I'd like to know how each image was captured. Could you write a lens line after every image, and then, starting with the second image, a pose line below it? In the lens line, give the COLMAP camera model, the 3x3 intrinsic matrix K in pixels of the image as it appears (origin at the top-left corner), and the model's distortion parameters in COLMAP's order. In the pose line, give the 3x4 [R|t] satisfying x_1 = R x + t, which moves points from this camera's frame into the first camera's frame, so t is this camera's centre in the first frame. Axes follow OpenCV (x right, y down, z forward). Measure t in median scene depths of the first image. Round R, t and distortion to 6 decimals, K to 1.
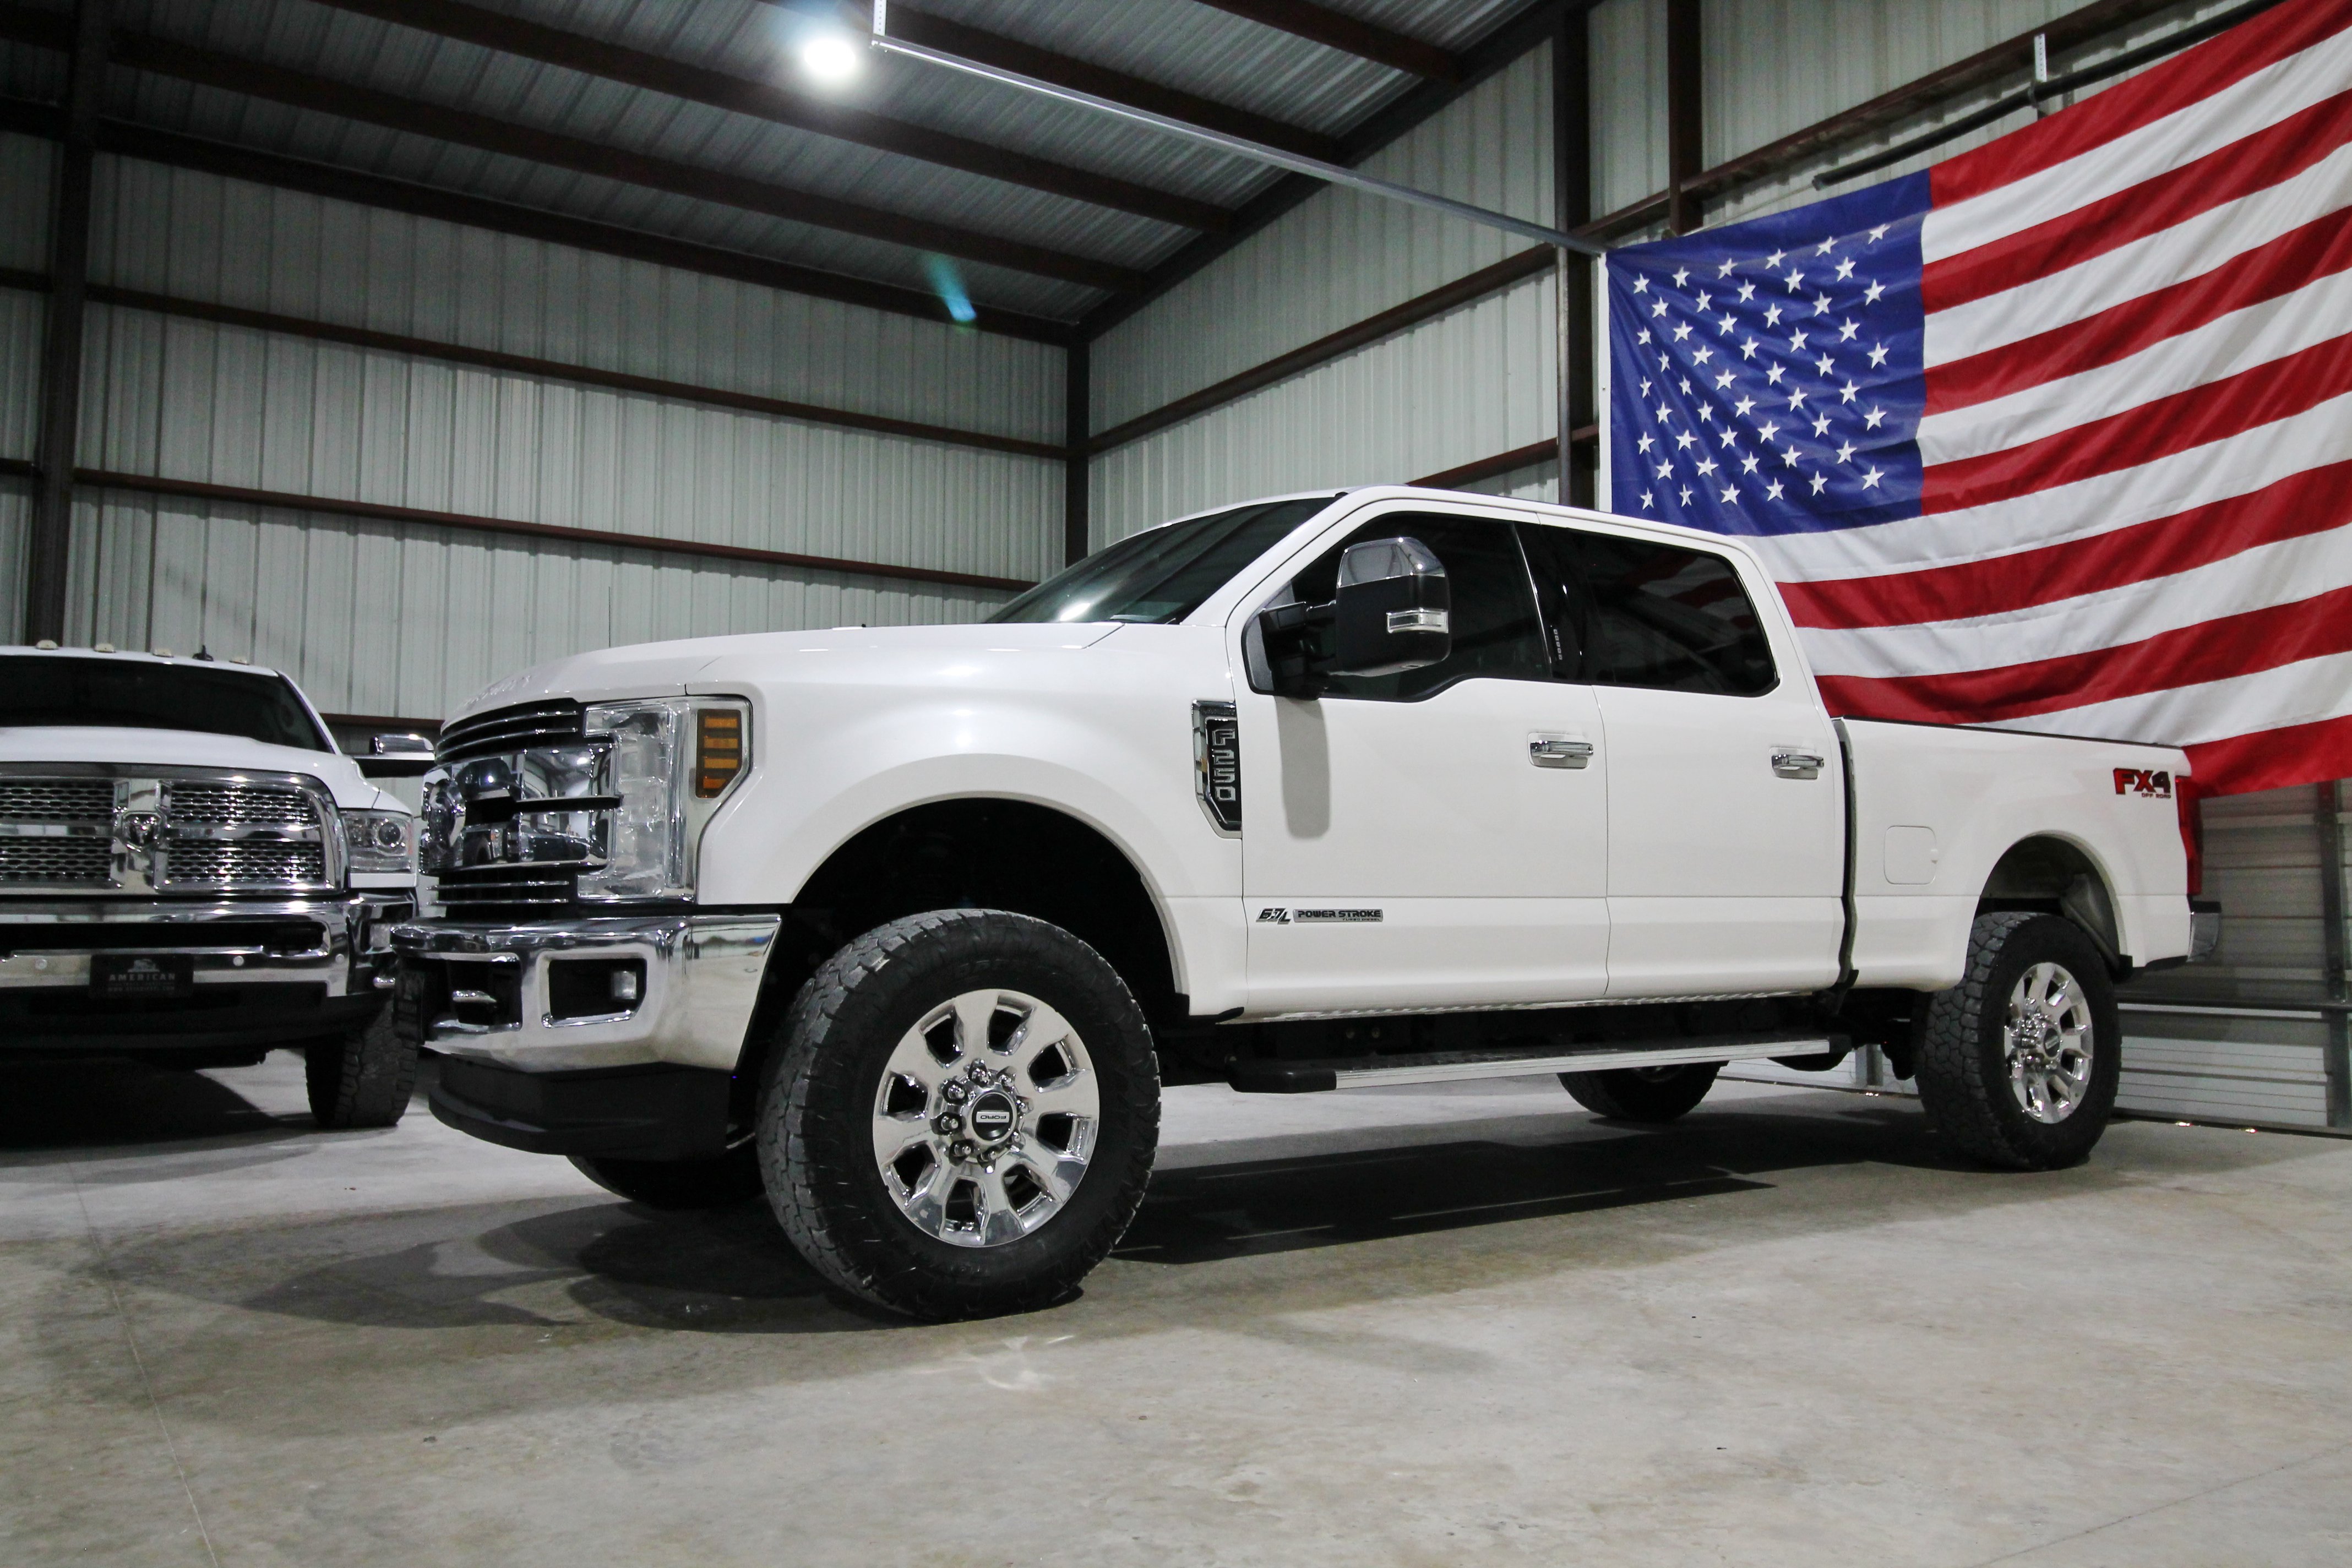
lens RADIAL K [[1798.9, 0, 1187.7], [0, 1798.9, 794.0], [0, 0, 1]] dist [0.013686, -0.008754]
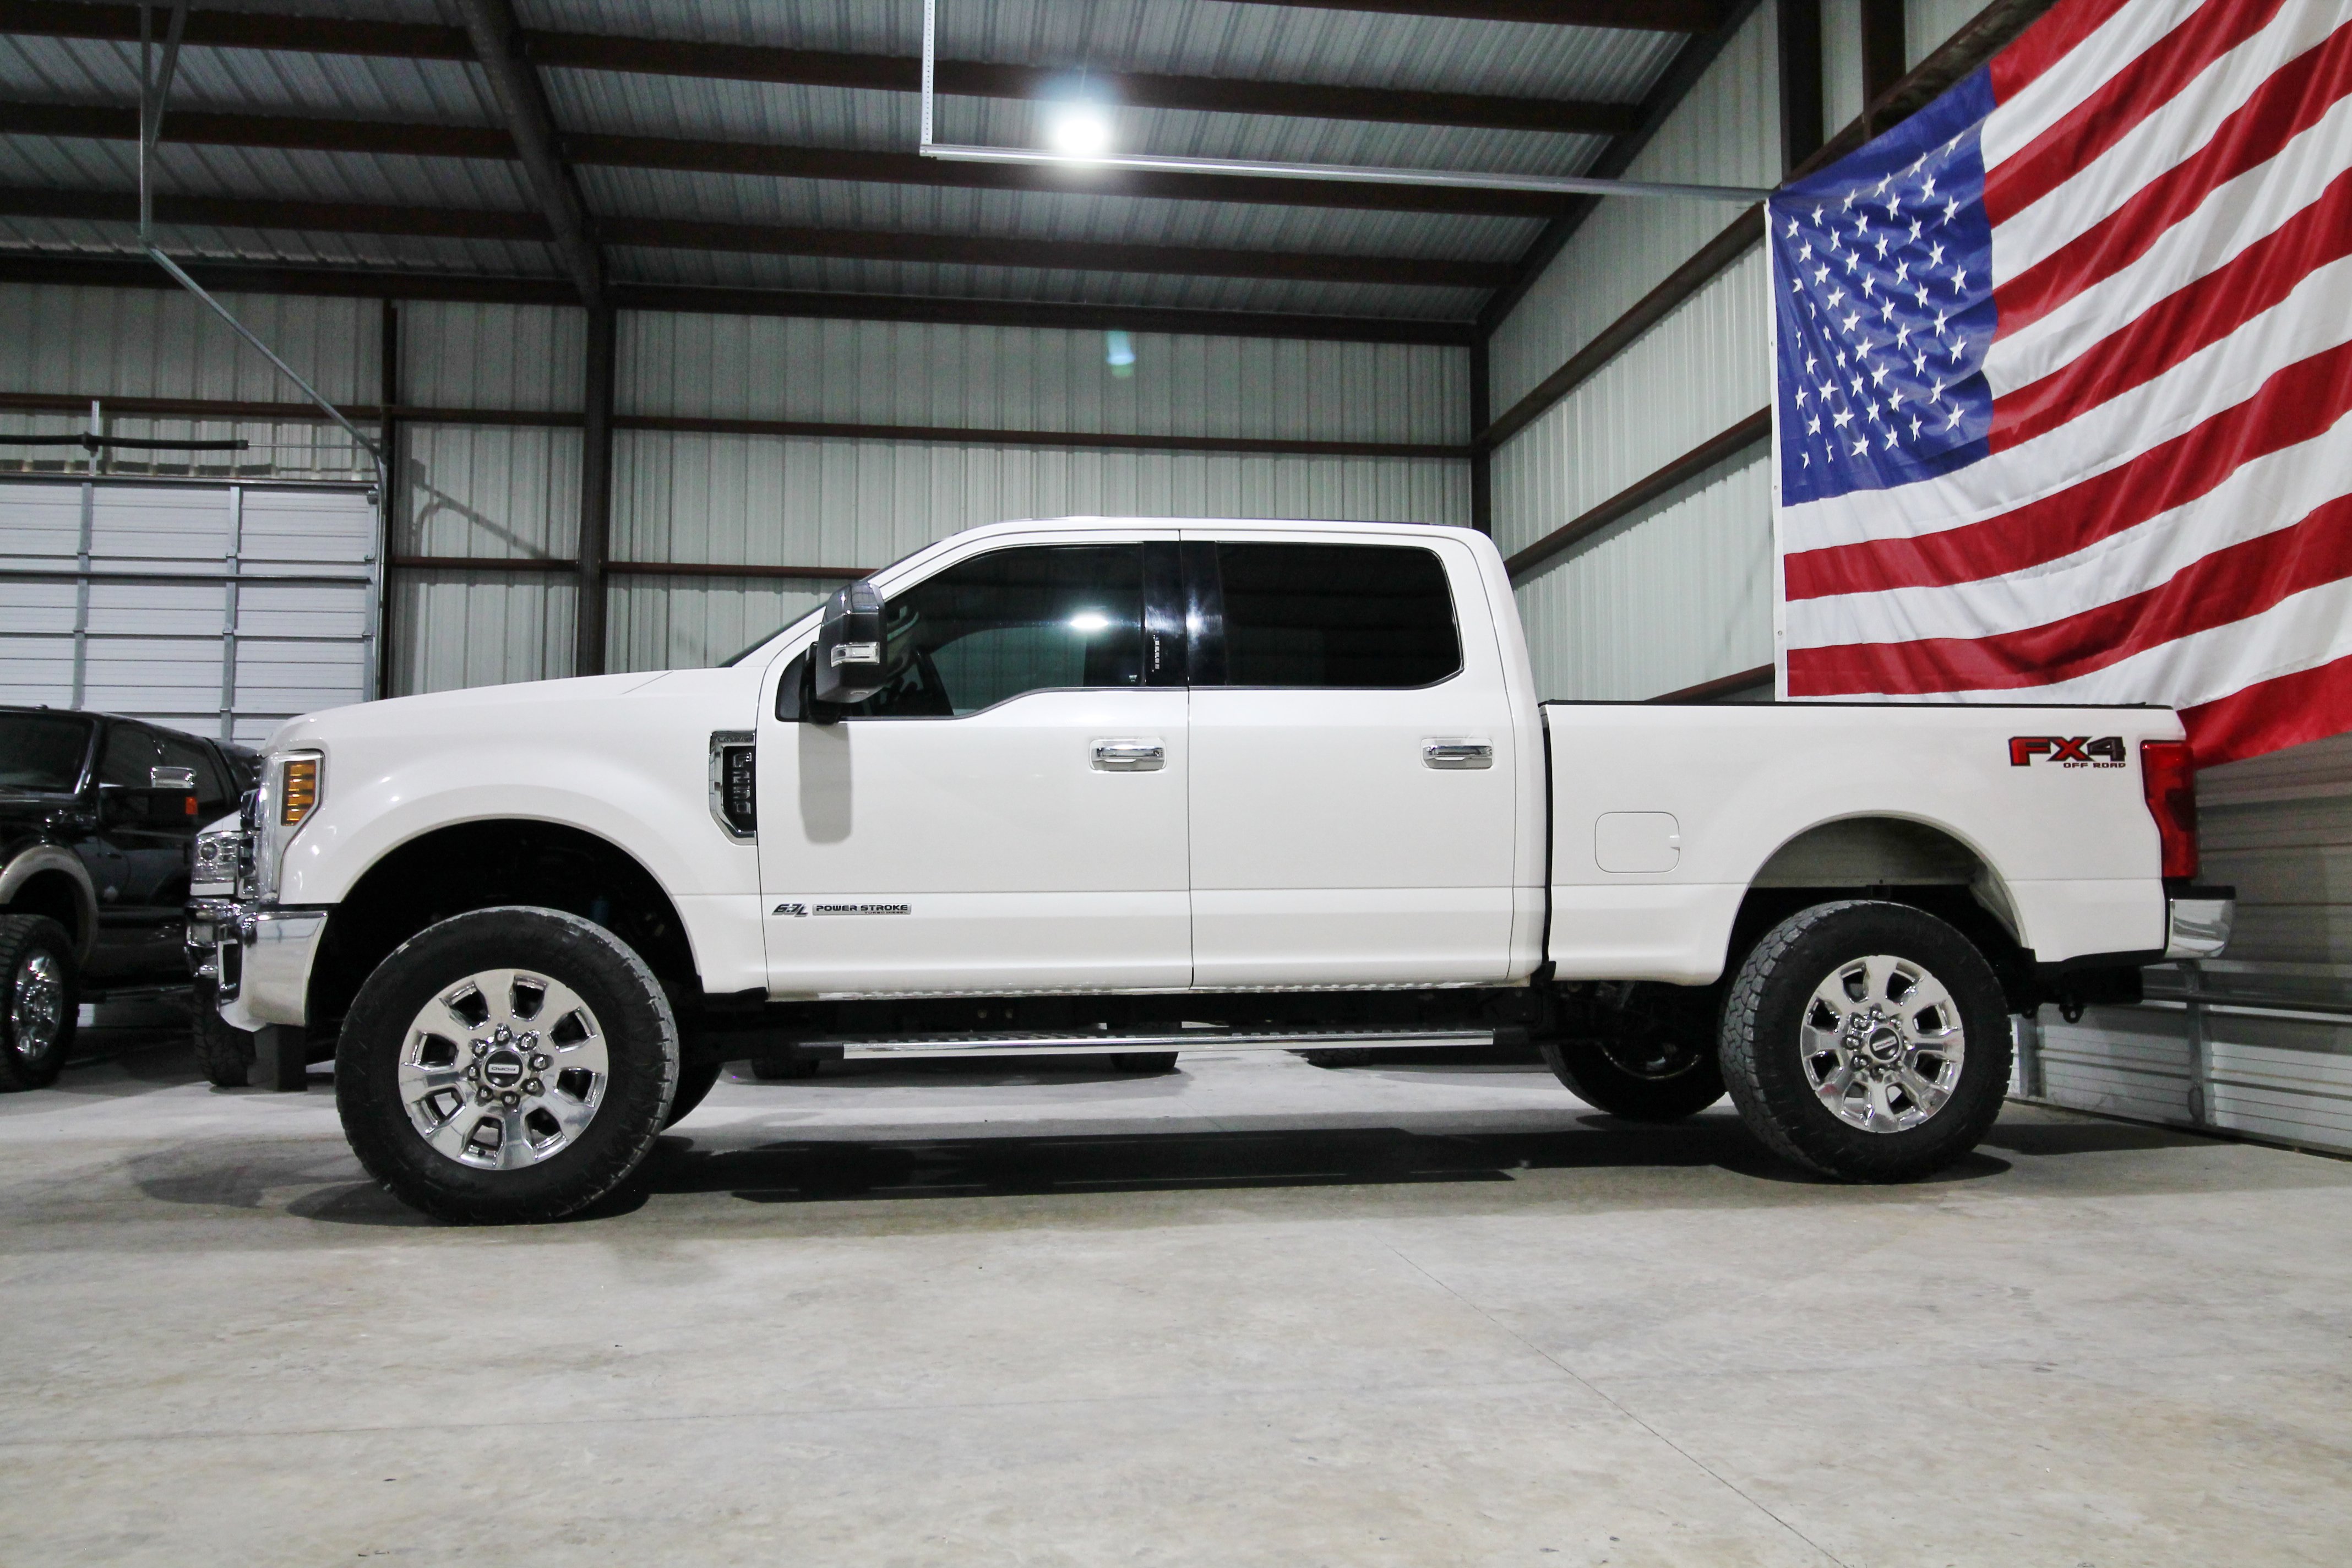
lens RADIAL K [[1798.9, 0, 1186.3], [0, 1798.9, 787.3], [0, 0, 1]] dist [0.013686, -0.008754]
pose [[0.905884, -0.033075, -0.422232, 0.401119], [0.033525, 0.999418, -0.006360, 0.001850], [0.422197, -0.008394, 0.906465, 0.022669]]
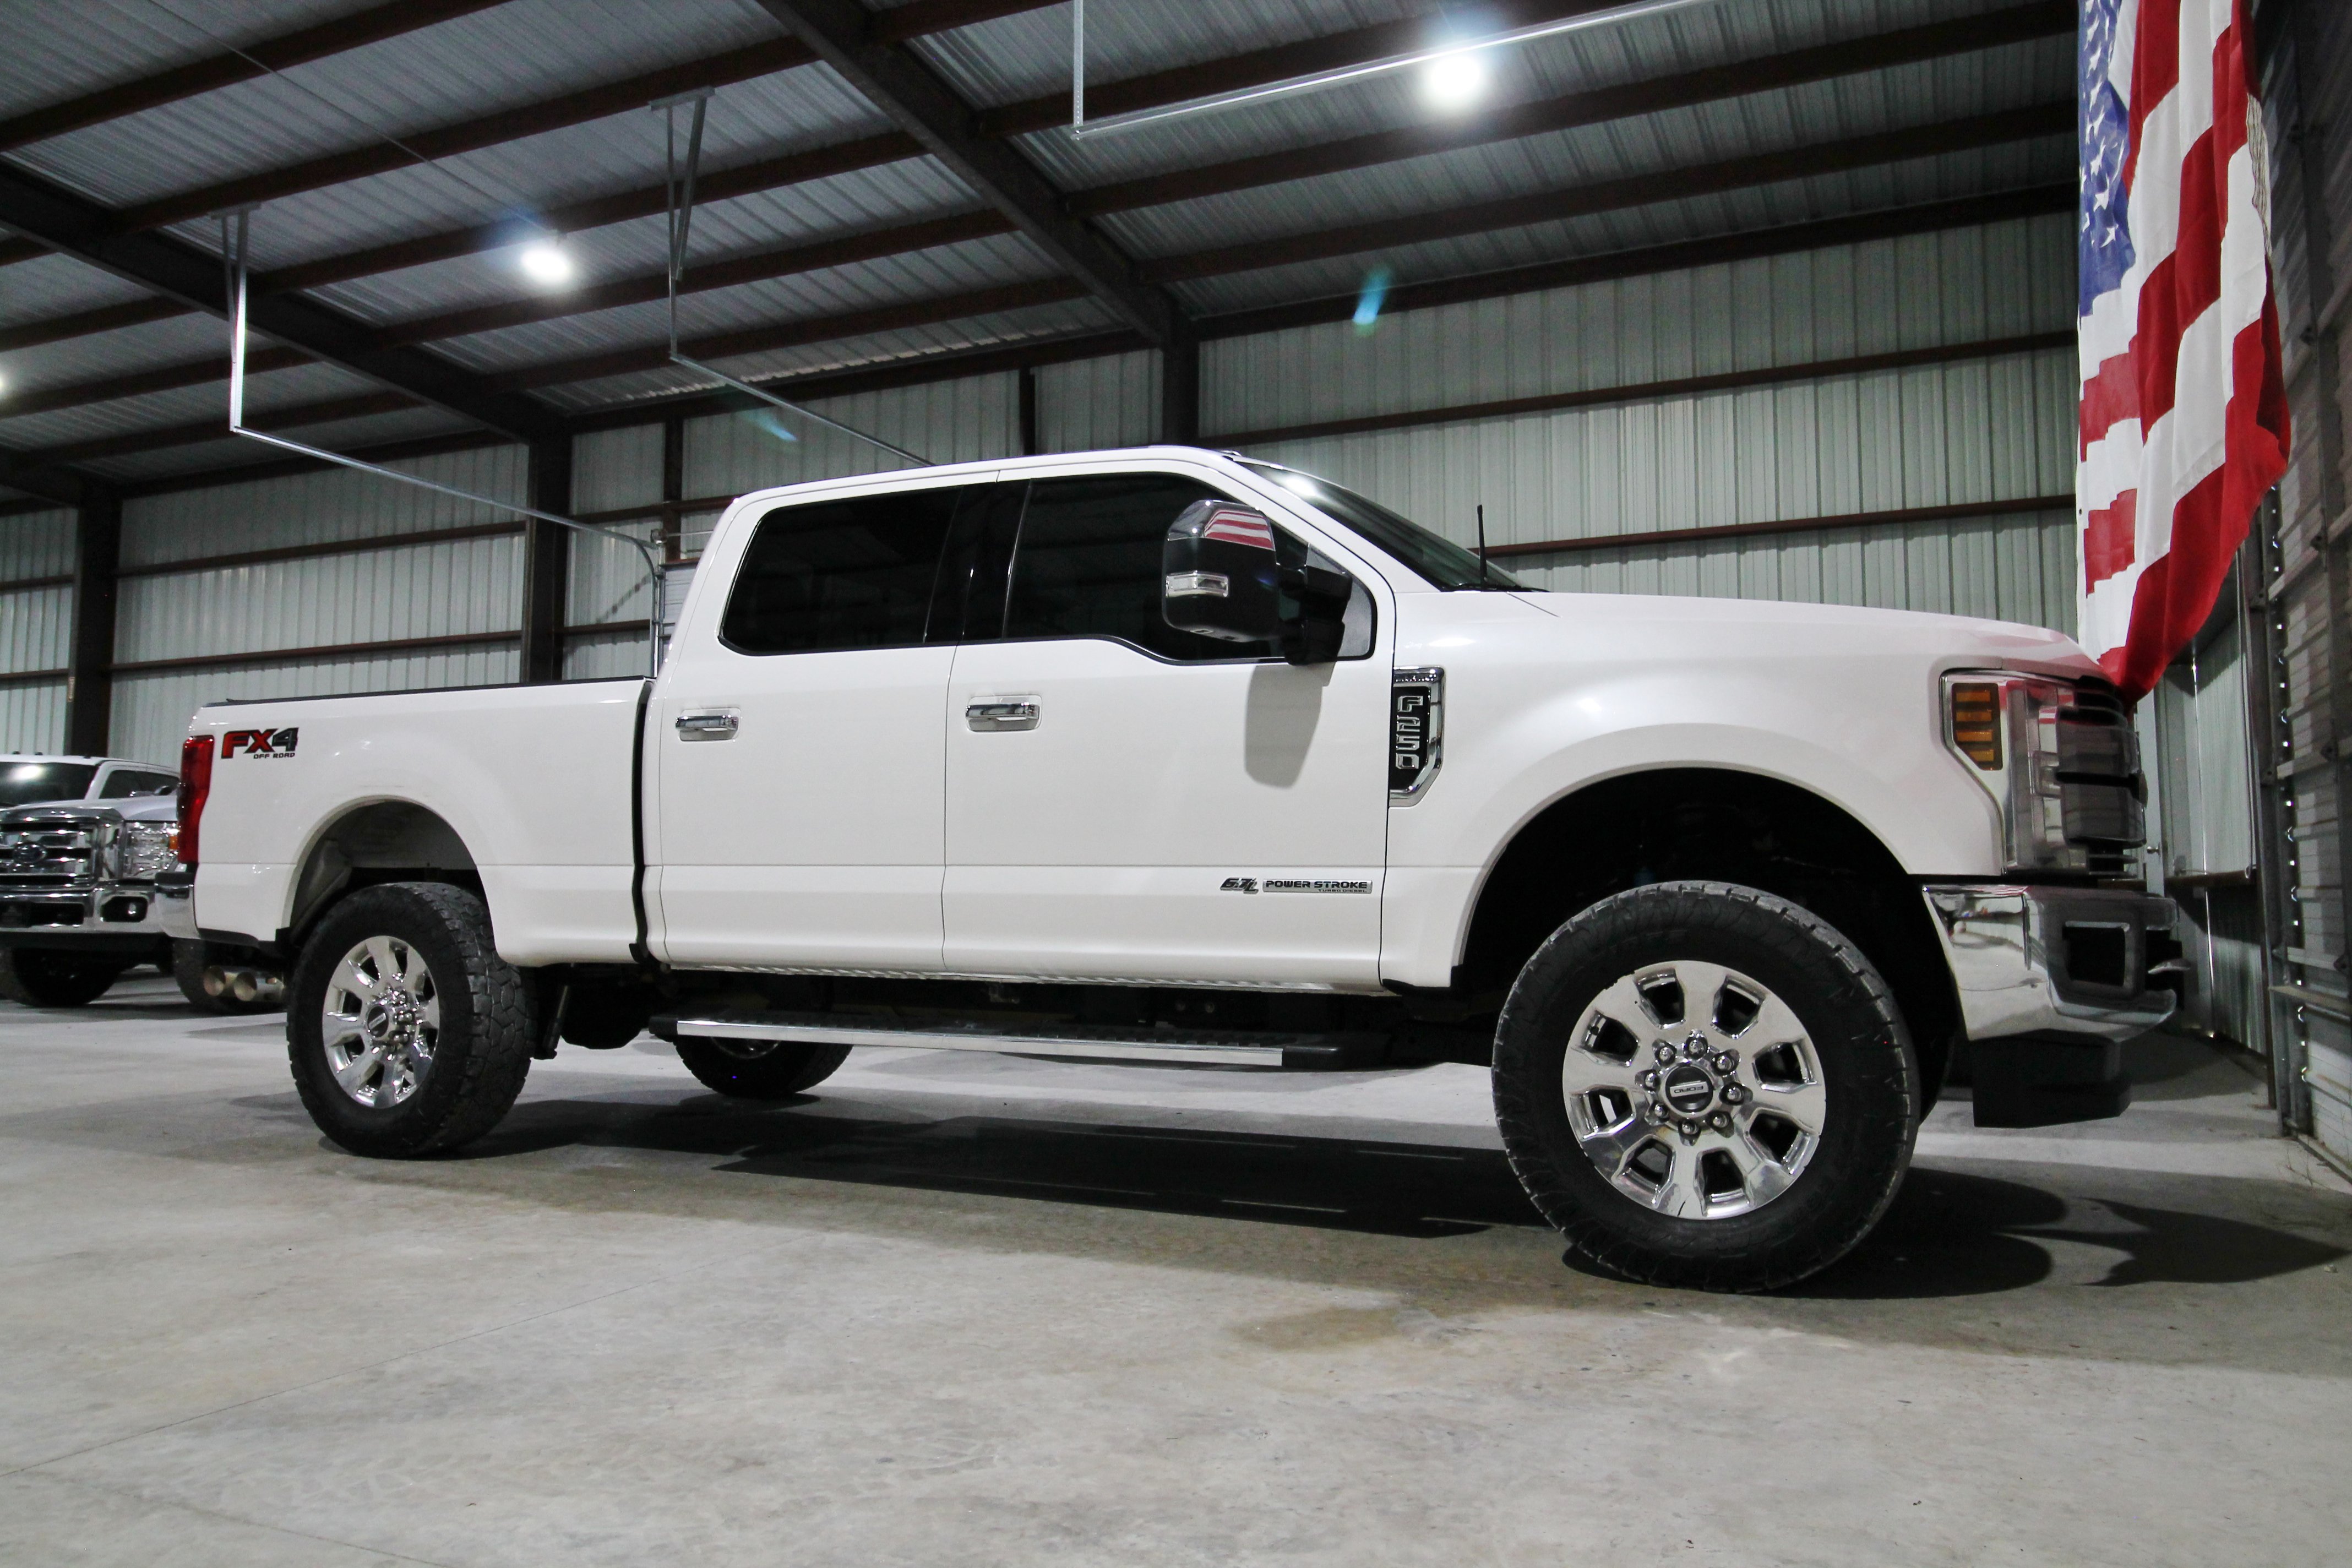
lens RADIAL K [[1671.4, 0, 1202.1], [0, 1671.4, 775.4], [0, 0, 1]] dist [0.008348, -0.002959]
pose [[0.530870, -0.059454, -0.845365, 0.670111], [0.058711, 0.997719, -0.033301, 0.030894], [0.845417, -0.031954, 0.533150, 0.428957]]
